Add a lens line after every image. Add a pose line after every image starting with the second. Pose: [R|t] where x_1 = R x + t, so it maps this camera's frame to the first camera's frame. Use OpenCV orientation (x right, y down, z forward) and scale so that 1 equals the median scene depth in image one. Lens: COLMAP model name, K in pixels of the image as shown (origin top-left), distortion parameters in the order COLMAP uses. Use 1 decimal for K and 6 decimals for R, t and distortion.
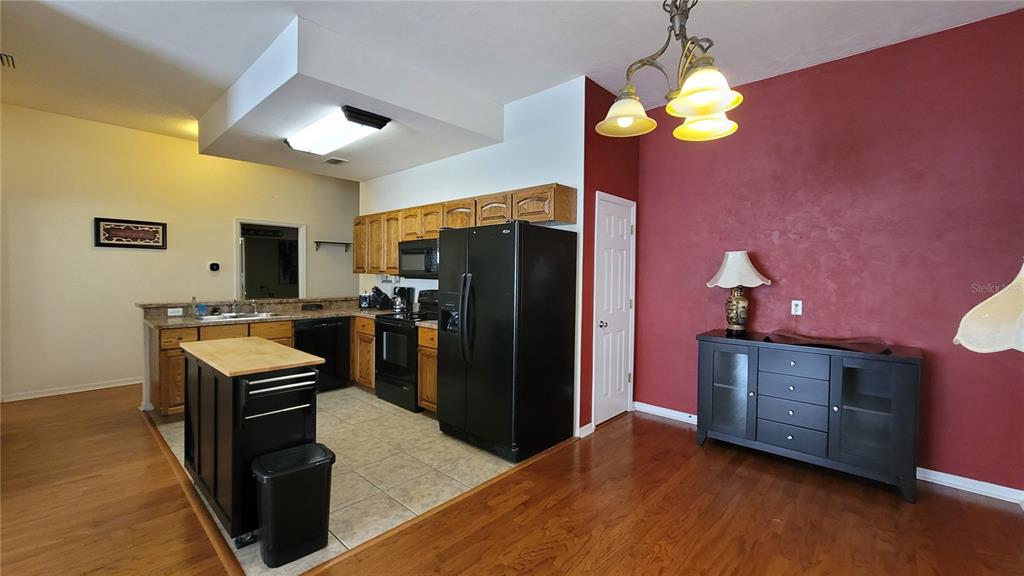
lens RADIAL K [[414.3, 0, 512.9], [0, 414.3, 282.5], [0, 0, 1]] dist [-0.002609, 0.001523]
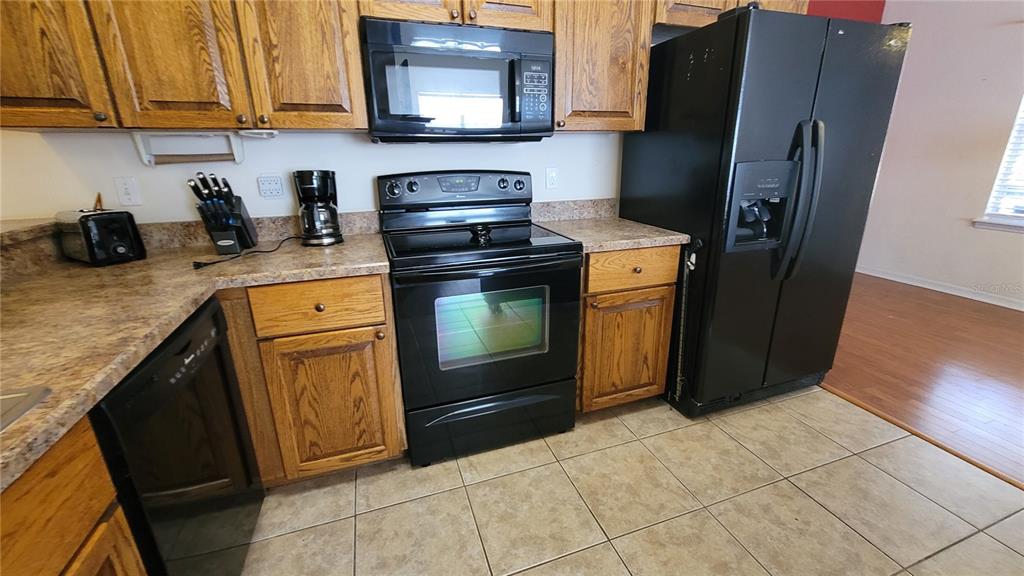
lens RADIAL K [[414.3, 0, 511.2], [0, 414.3, 289.7], [0, 0, 1]] dist [-0.002609, 0.001523]
pose [[0.476416, -0.288784, 0.830441, -0.652572], [0.044596, 0.951241, 0.305208, 0.009080], [-0.878088, -0.108371, 0.466065, 0.896475]]
